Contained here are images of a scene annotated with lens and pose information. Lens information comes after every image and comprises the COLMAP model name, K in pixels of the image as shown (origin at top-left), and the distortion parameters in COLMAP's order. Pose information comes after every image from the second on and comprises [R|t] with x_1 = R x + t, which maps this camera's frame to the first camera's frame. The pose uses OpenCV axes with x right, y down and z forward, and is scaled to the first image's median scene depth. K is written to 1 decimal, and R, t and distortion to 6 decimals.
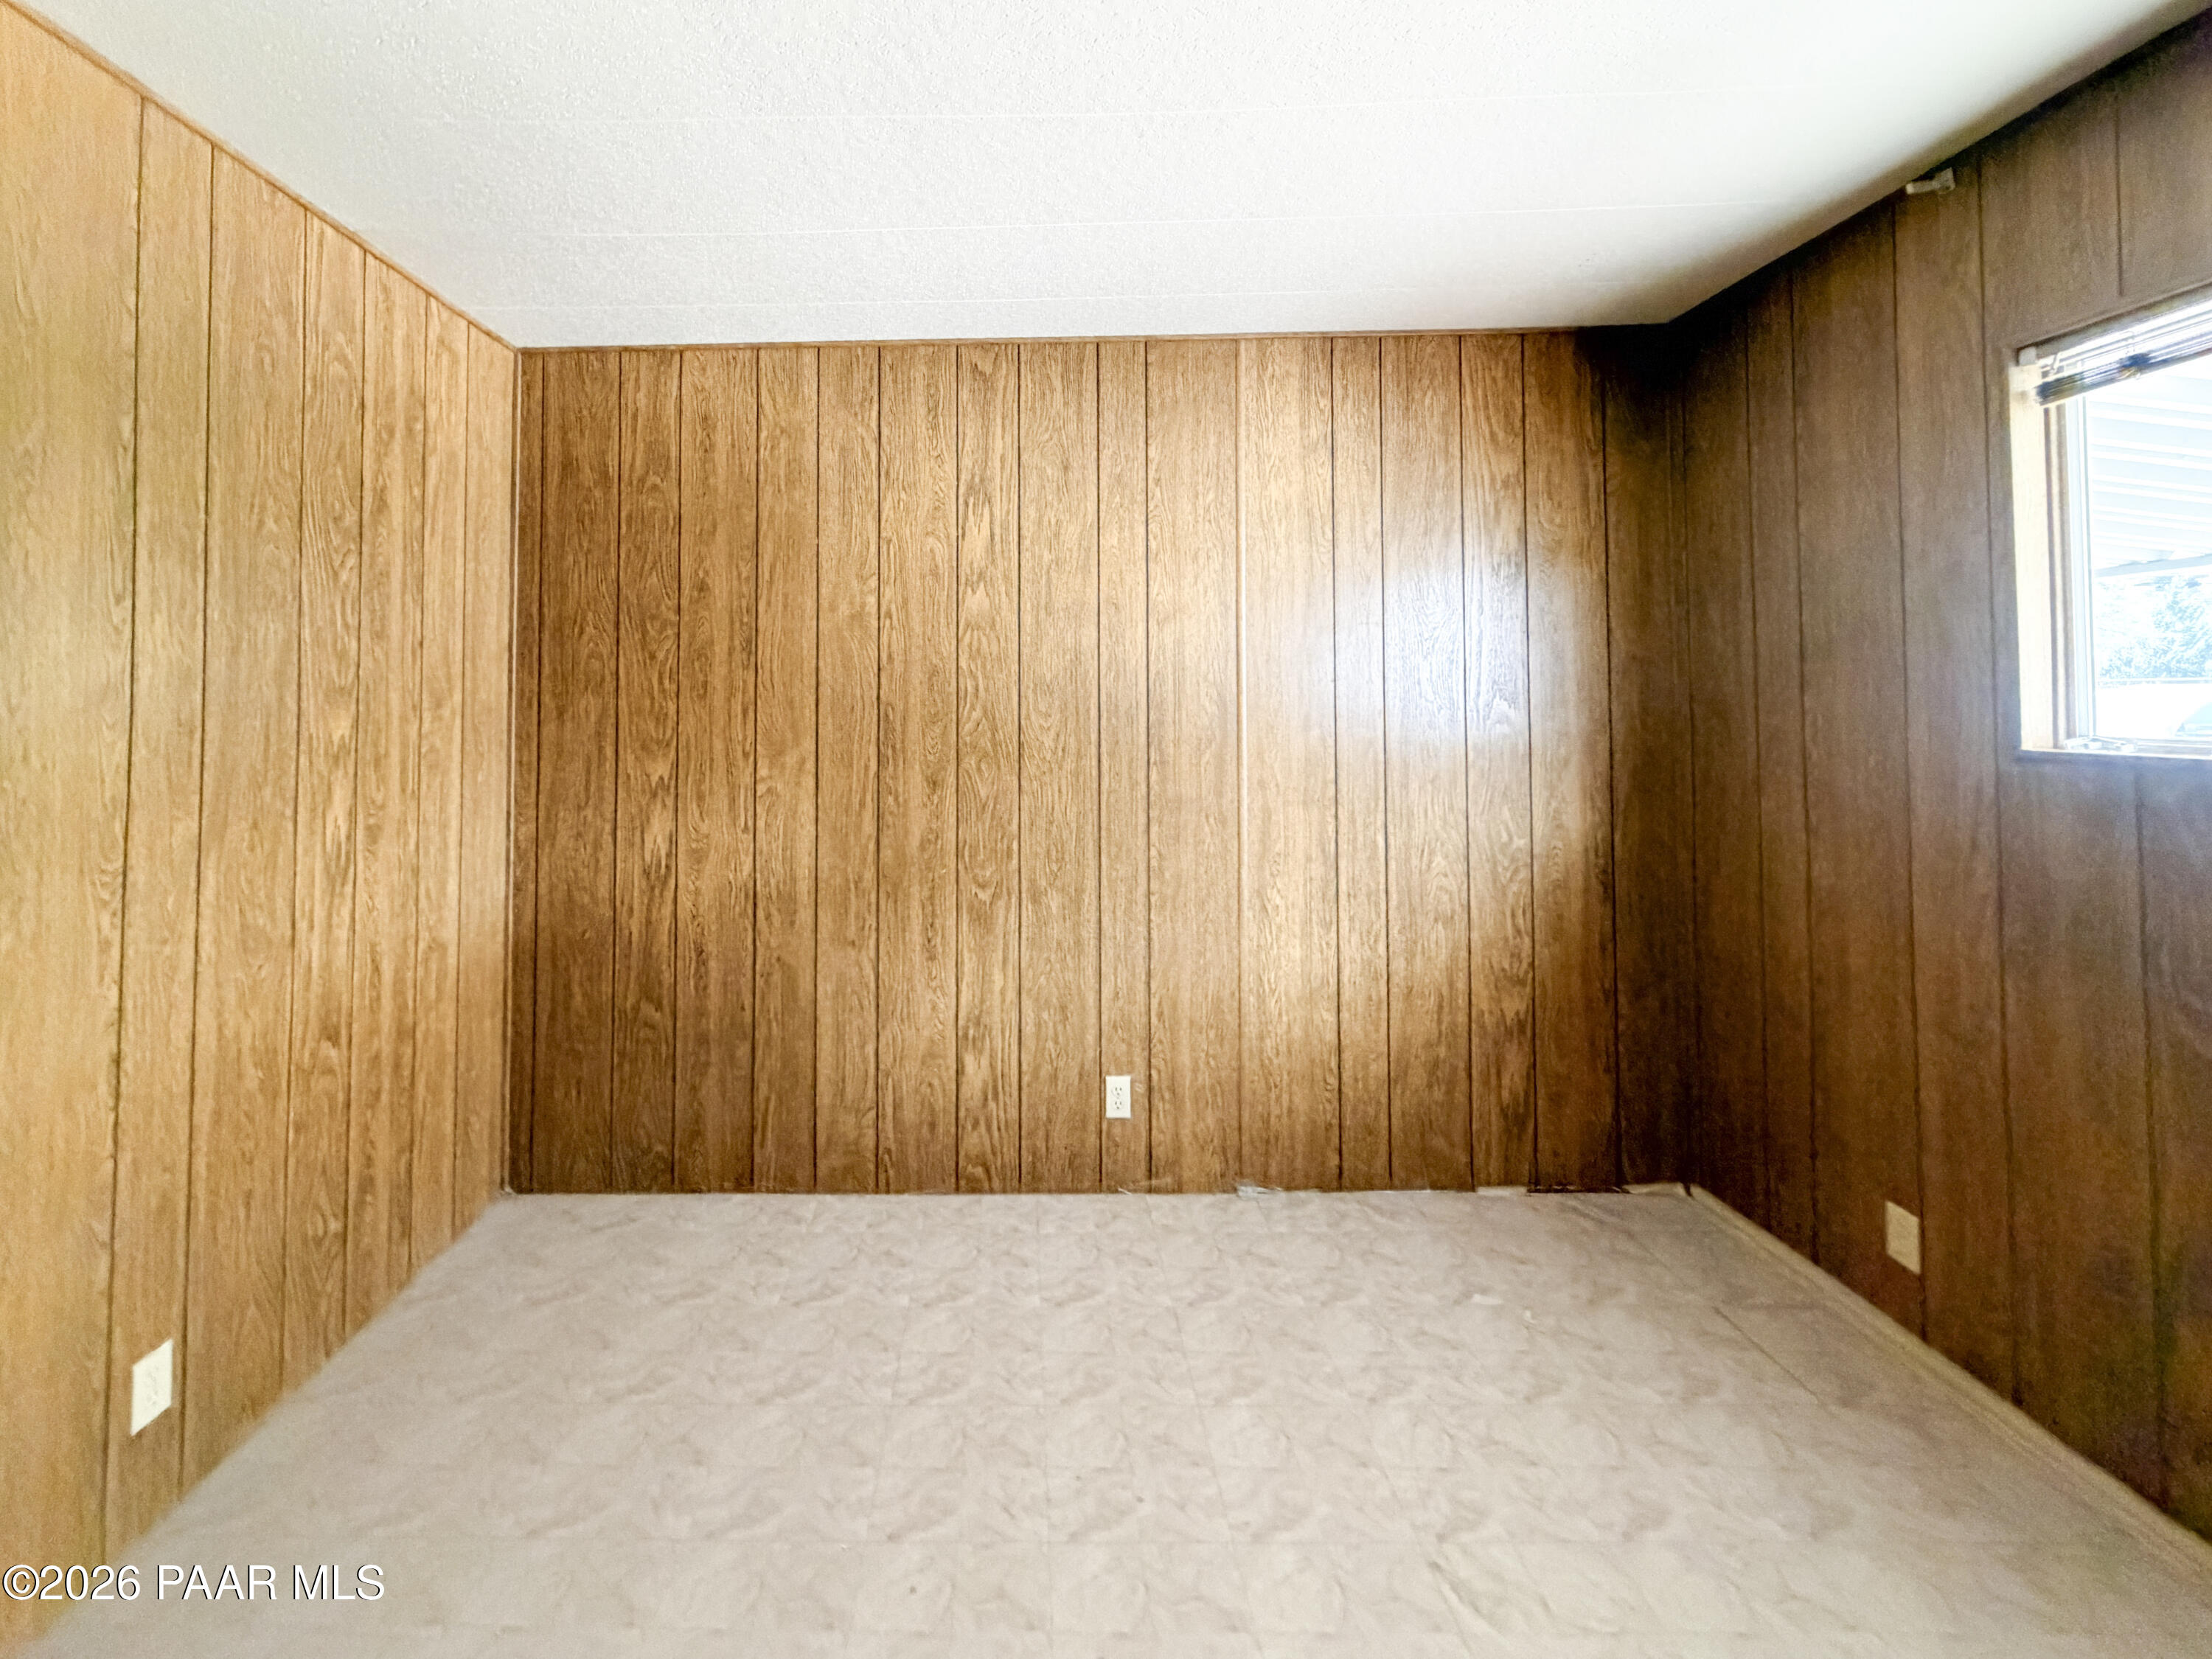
lens RADIAL K [[900.5, 0, 1105.8], [0, 900.5, 831.2], [0, 0, 1]] dist [0.000224, 0.000206]
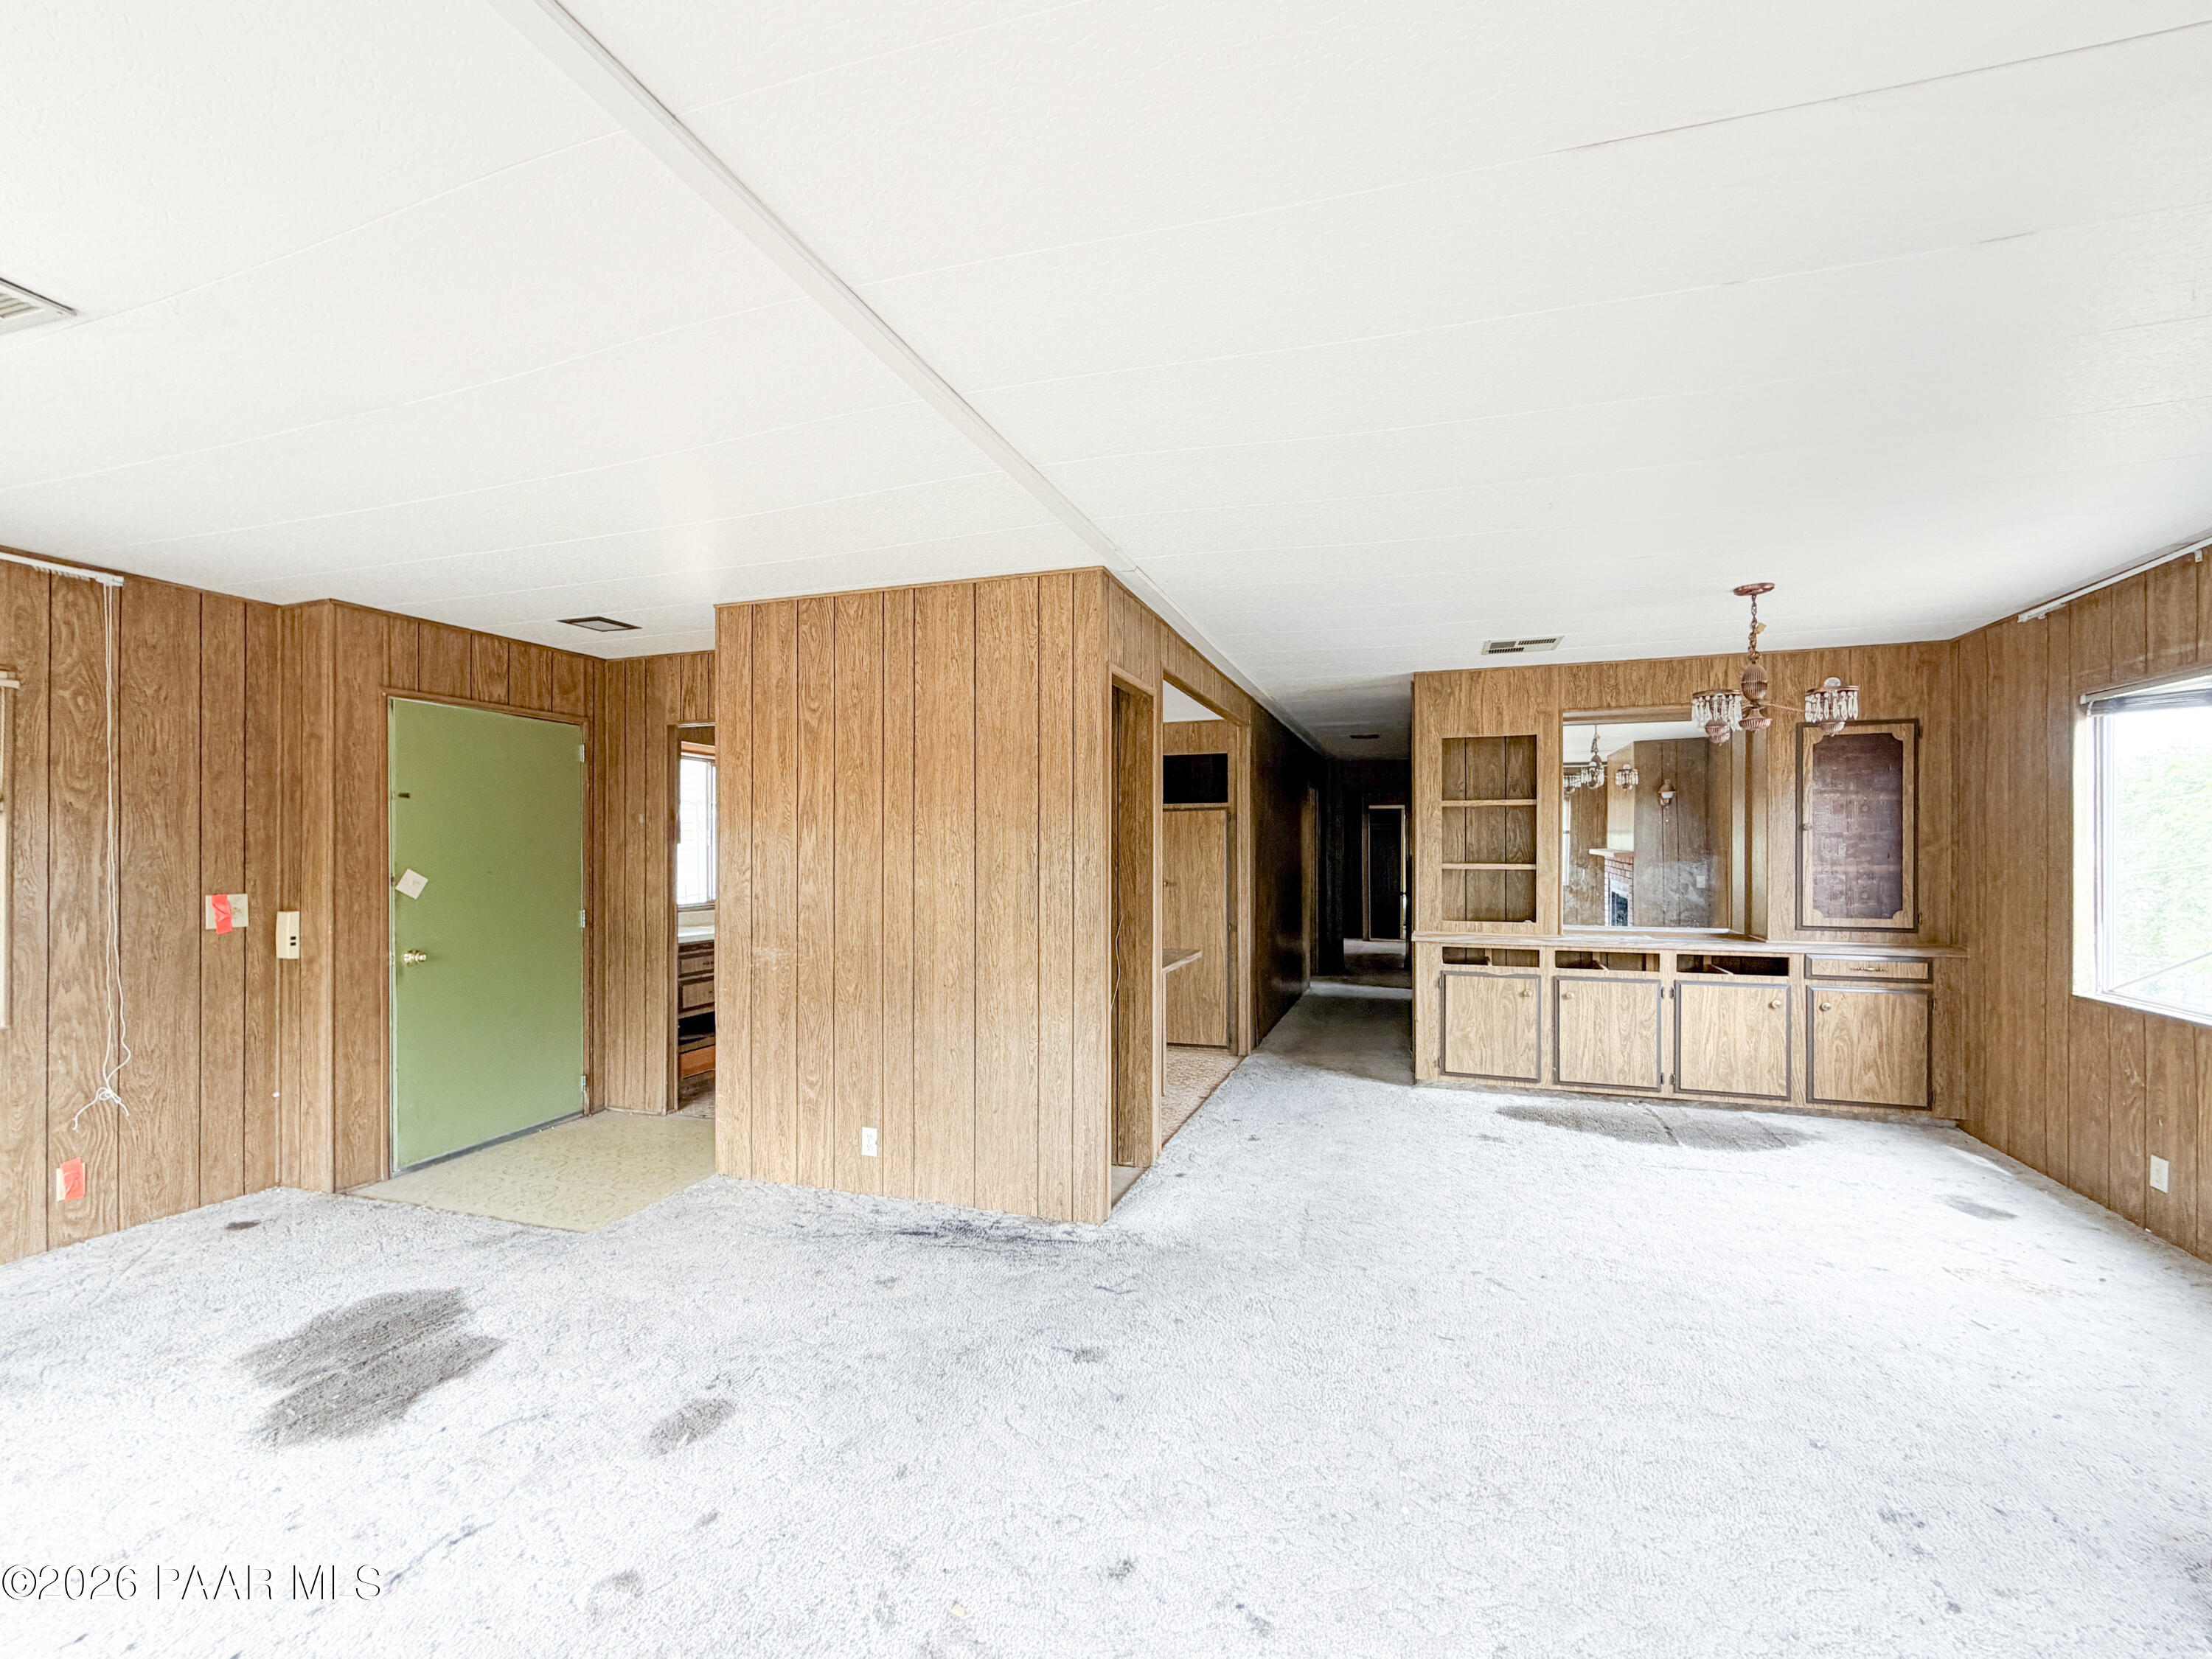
lens RADIAL K [[900.5, 0, 1124.6], [0, 900.5, 848.9], [0, 0, 1]] dist [0.000224, 0.000206]
pose [[0.956878, 0.005028, -0.290446, 0.756471], [0.002222, 0.999694, 0.024627, -0.353753], [0.290481, -0.024211, 0.956575, -0.225461]]
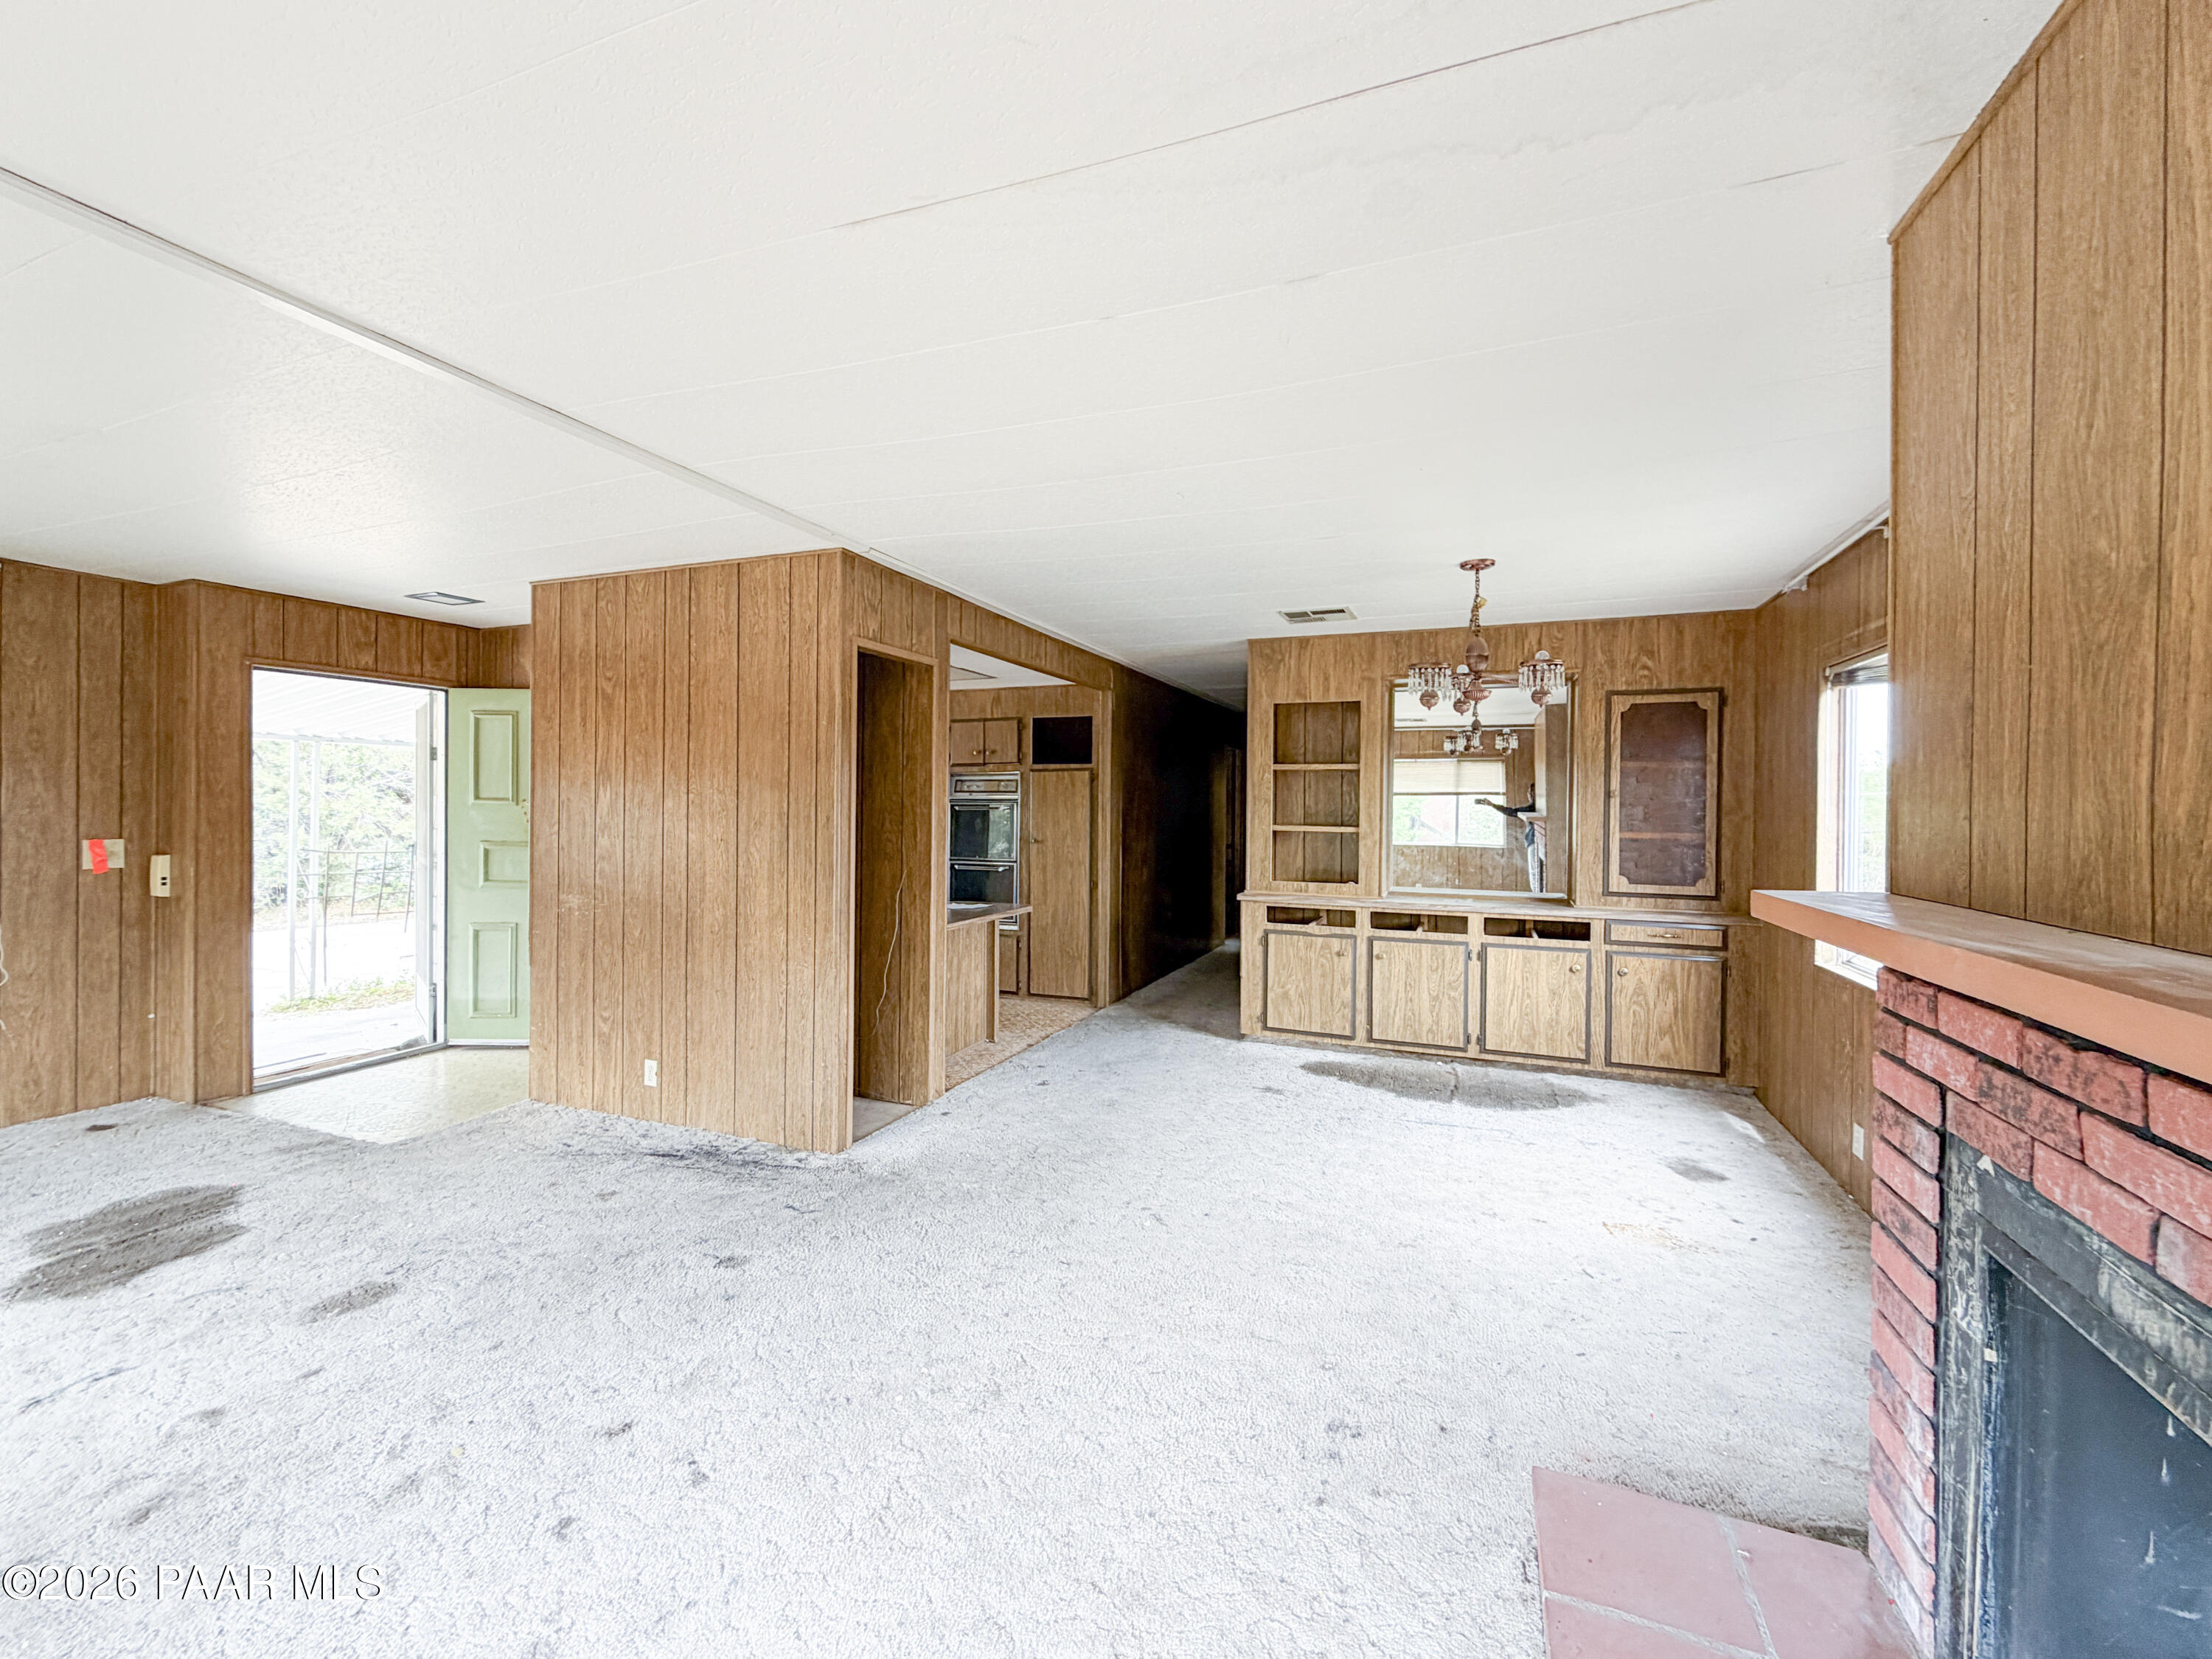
lens RADIAL K [[900.5, 0, 1105.1], [0, 900.5, 809.9], [0, 0, 1]] dist [0.000224, 0.000206]
pose [[0.936664, 0.018153, -0.349759, 1.229820], [-0.007803, 0.999490, 0.030981, -0.367081], [0.350143, -0.026289, 0.936327, -0.167454]]
